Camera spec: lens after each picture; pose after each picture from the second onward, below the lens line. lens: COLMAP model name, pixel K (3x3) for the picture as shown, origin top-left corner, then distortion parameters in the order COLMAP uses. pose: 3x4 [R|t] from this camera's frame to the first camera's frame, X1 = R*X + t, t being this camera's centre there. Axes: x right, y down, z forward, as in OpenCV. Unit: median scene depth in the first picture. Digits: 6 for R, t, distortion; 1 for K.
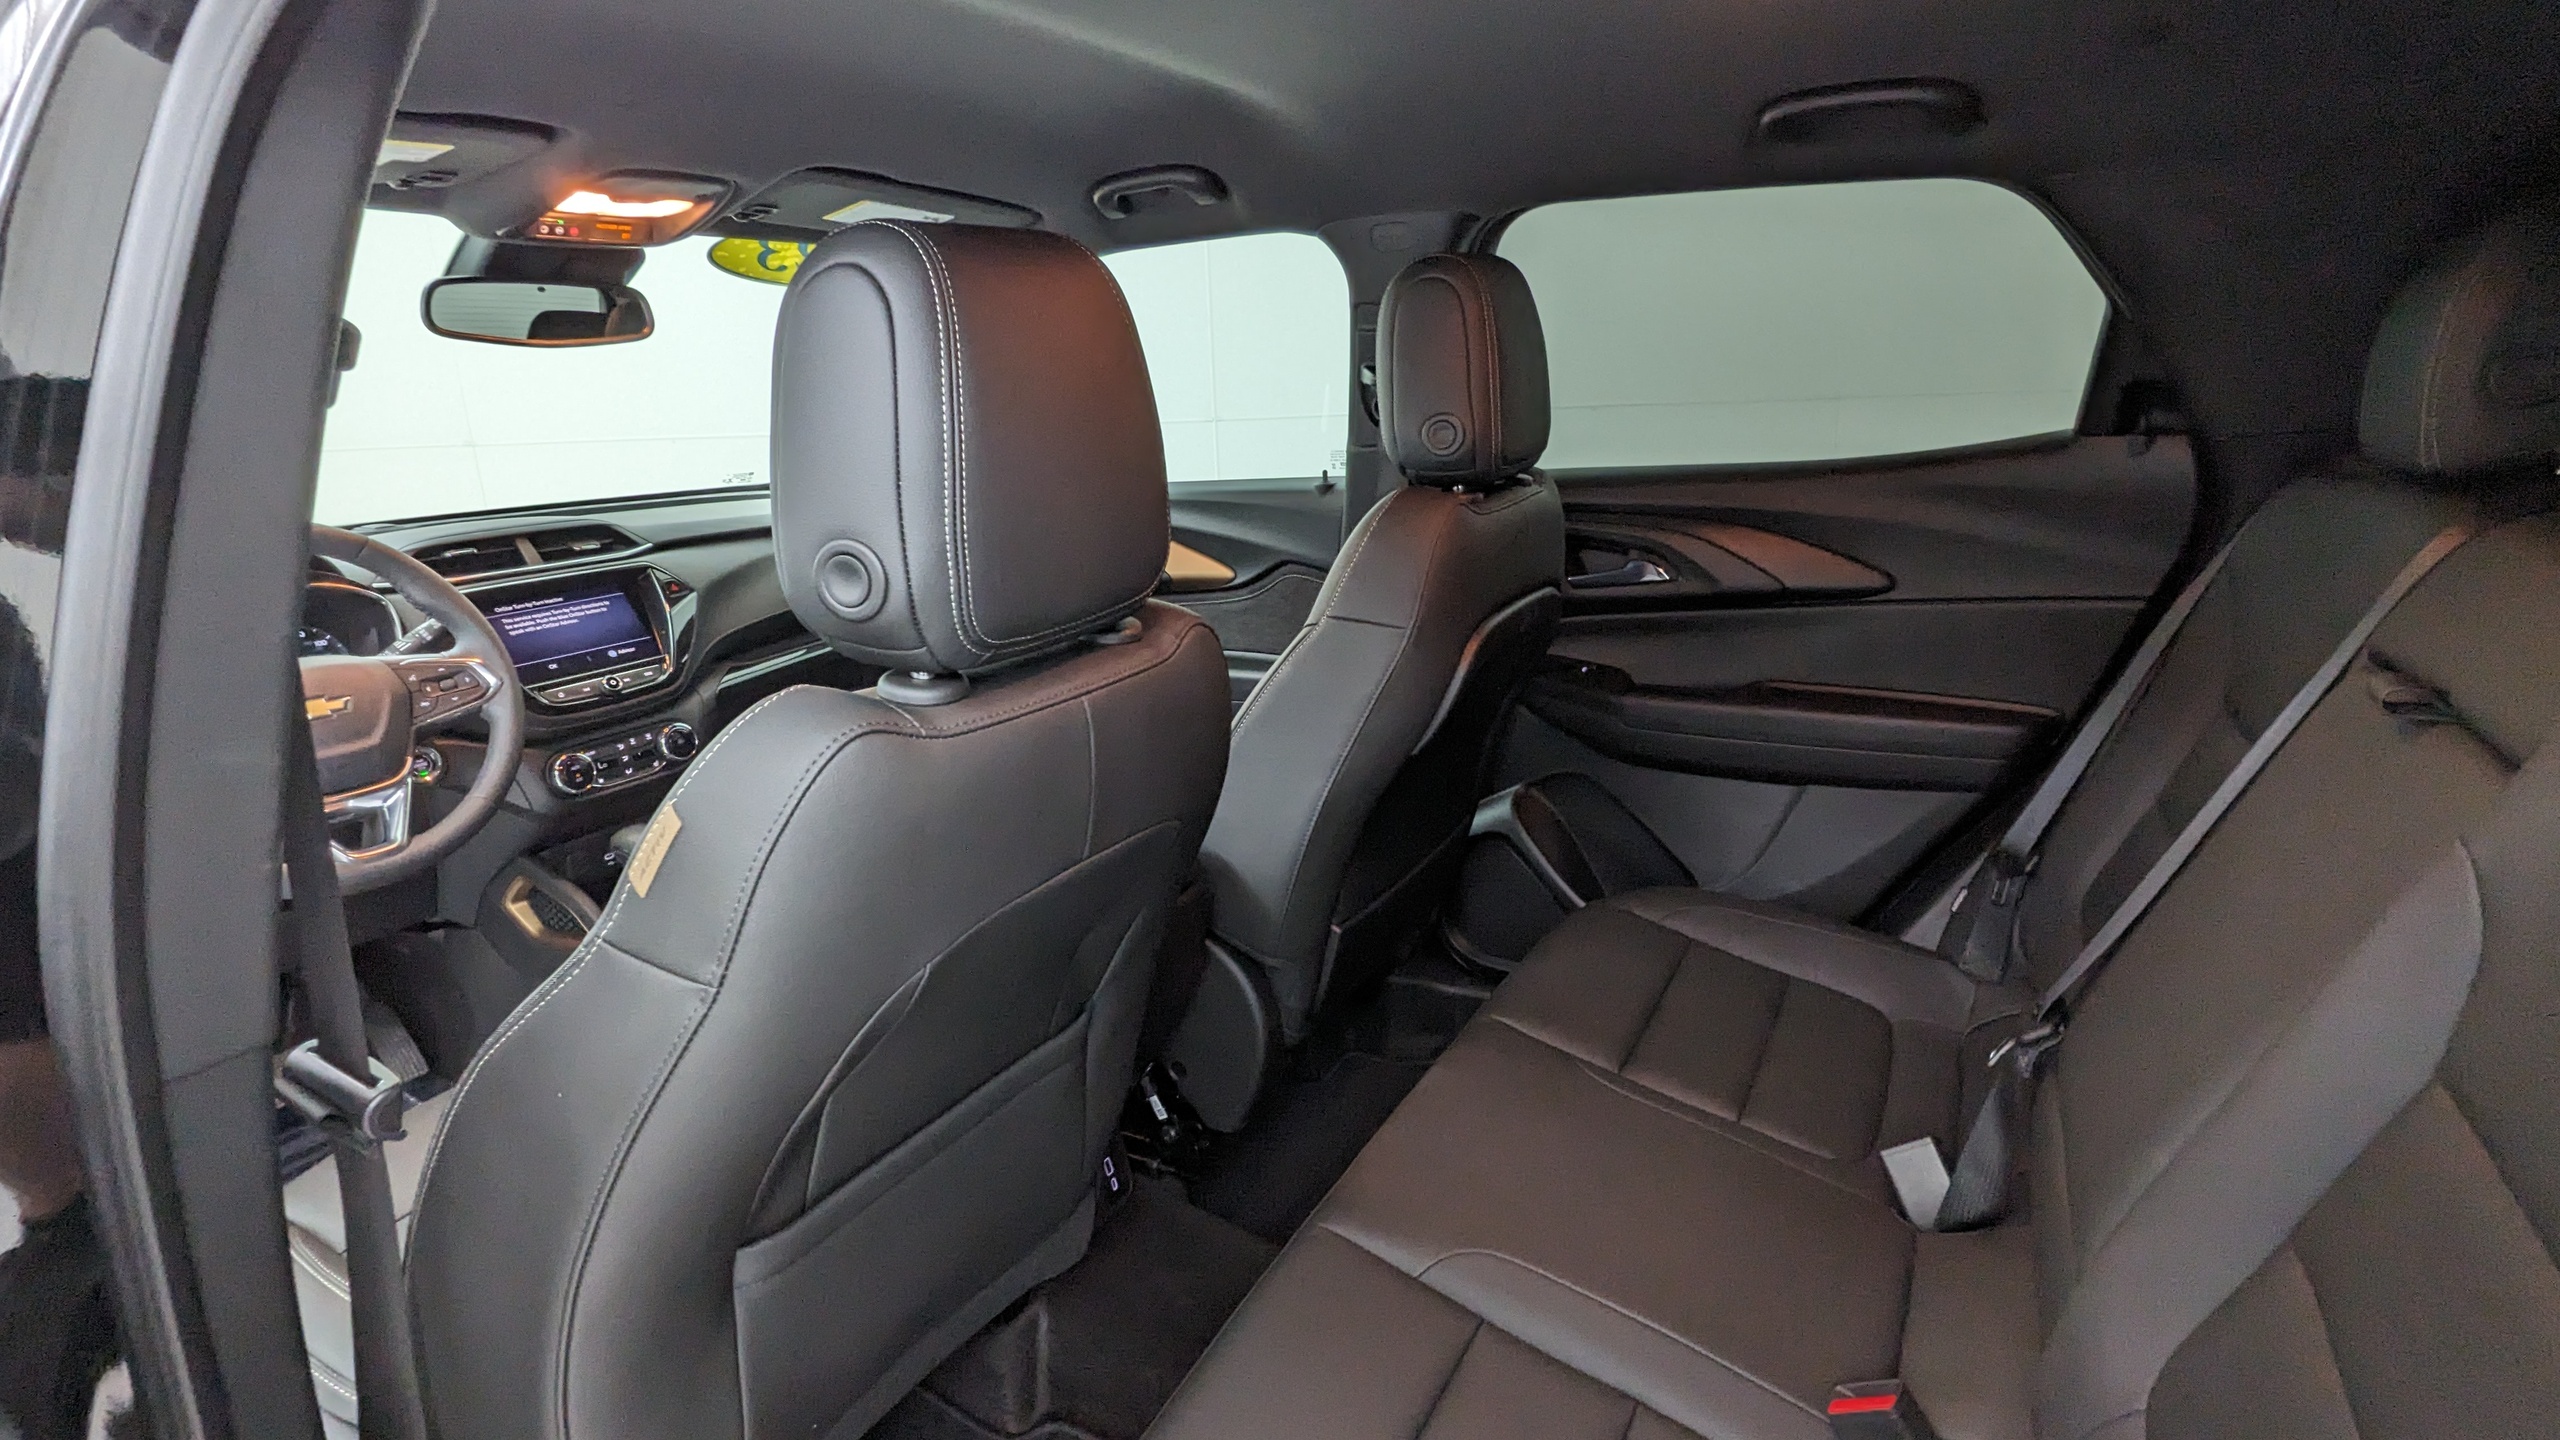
lens RADIAL K [[1224.4, 0, 1282.6], [0, 1224.4, 724.8], [0, 0, 1]] dist [-0.000982, -0.000598]
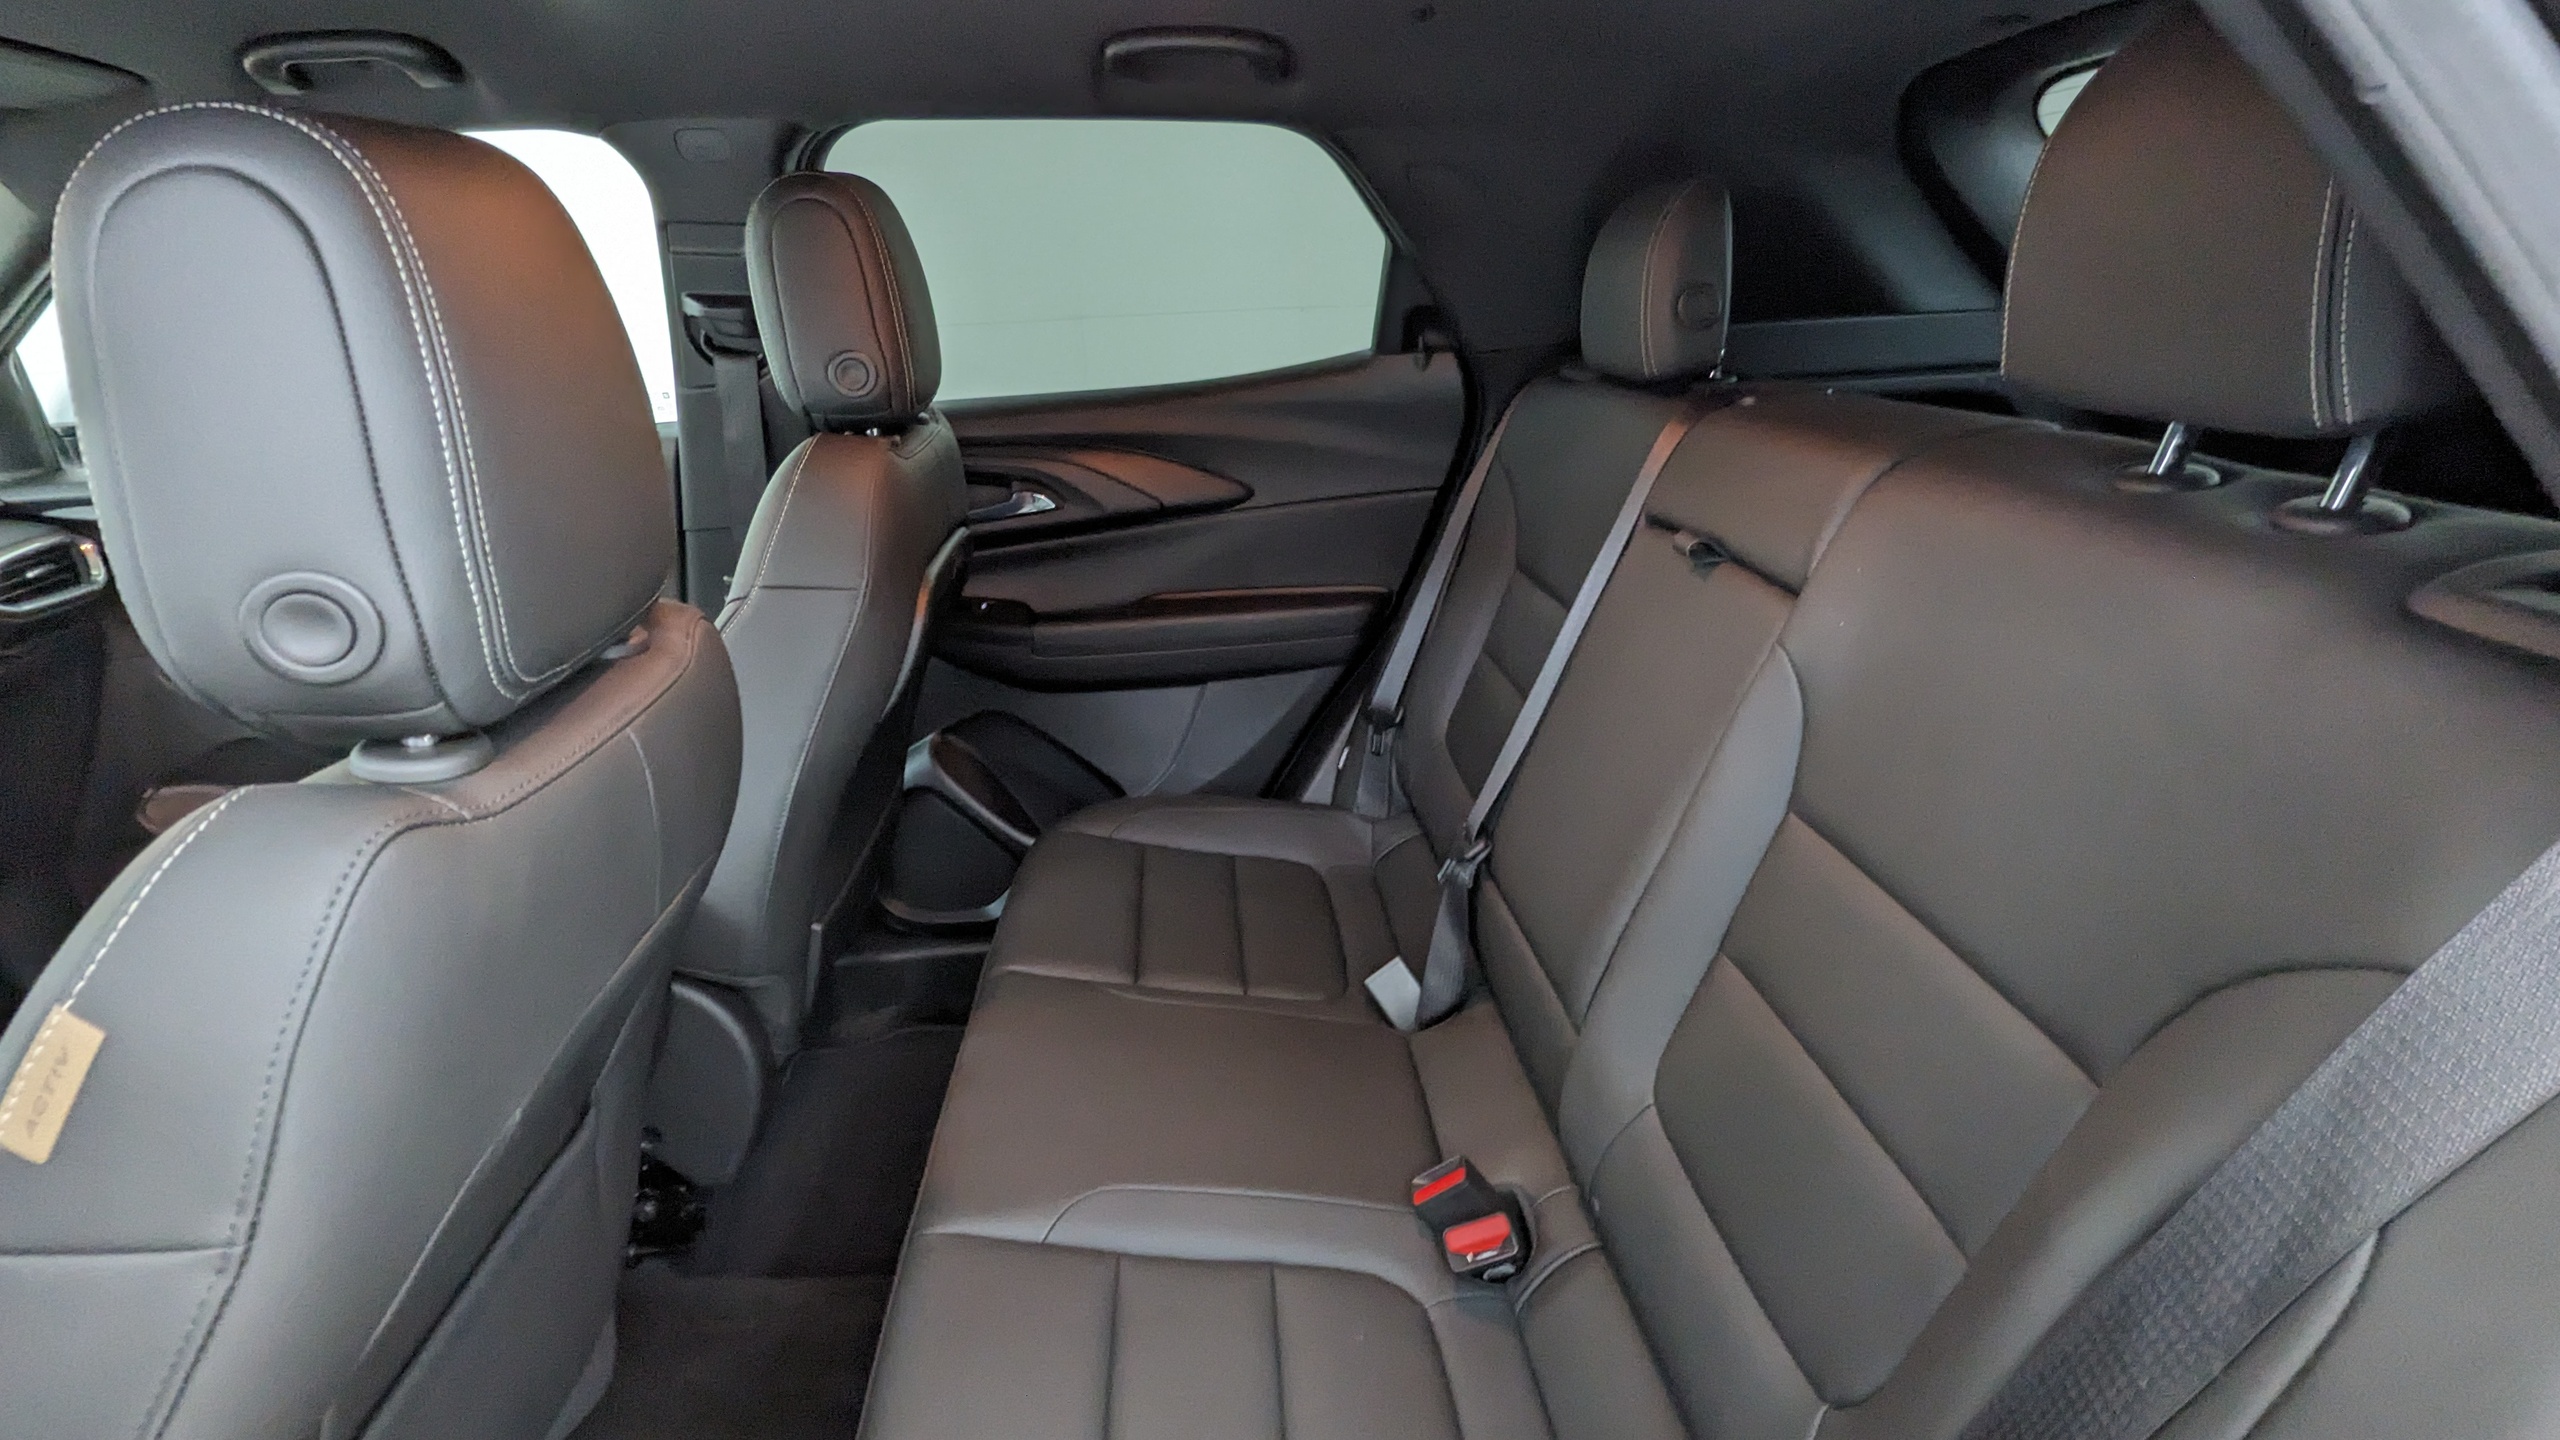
lens RADIAL K [[1224.4, 0, 1282.6], [0, 1224.4, 724.8], [0, 0, 1]] dist [-0.000982, -0.000598]
pose [[0.827375, -0.187996, 0.529252, -0.129800], [0.155735, 0.982158, 0.105414, -0.023954], [-0.539626, -0.004794, 0.841891, 0.048940]]
